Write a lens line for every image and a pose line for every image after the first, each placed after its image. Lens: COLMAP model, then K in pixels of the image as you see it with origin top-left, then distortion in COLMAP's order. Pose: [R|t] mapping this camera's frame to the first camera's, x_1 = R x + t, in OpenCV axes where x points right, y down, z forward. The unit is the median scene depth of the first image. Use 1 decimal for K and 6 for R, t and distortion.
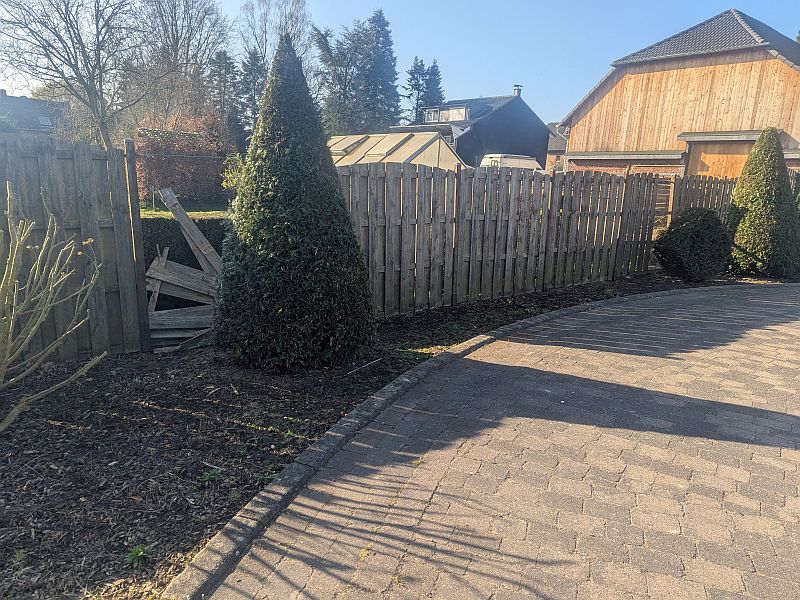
lens RADIAL K [[549.0, 0, 396.7], [0, 549.0, 306.6], [0, 0, 1]] dist [0.019044, -0.016419]
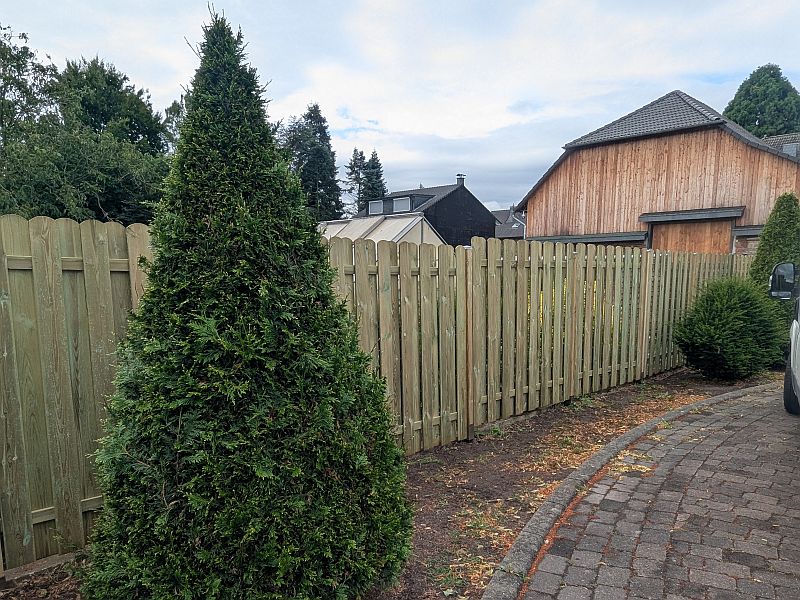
lens RADIAL K [[322.0, 0, 400.2], [0, 322.0, 297.9], [0, 0, 1]] dist [0.001286, 0.000165]
pose [[0.982390, -0.059032, 0.177272, -0.003867], [0.082134, 0.988631, -0.125944, -0.133581], [-0.167822, 0.138286, 0.976070, 0.541019]]
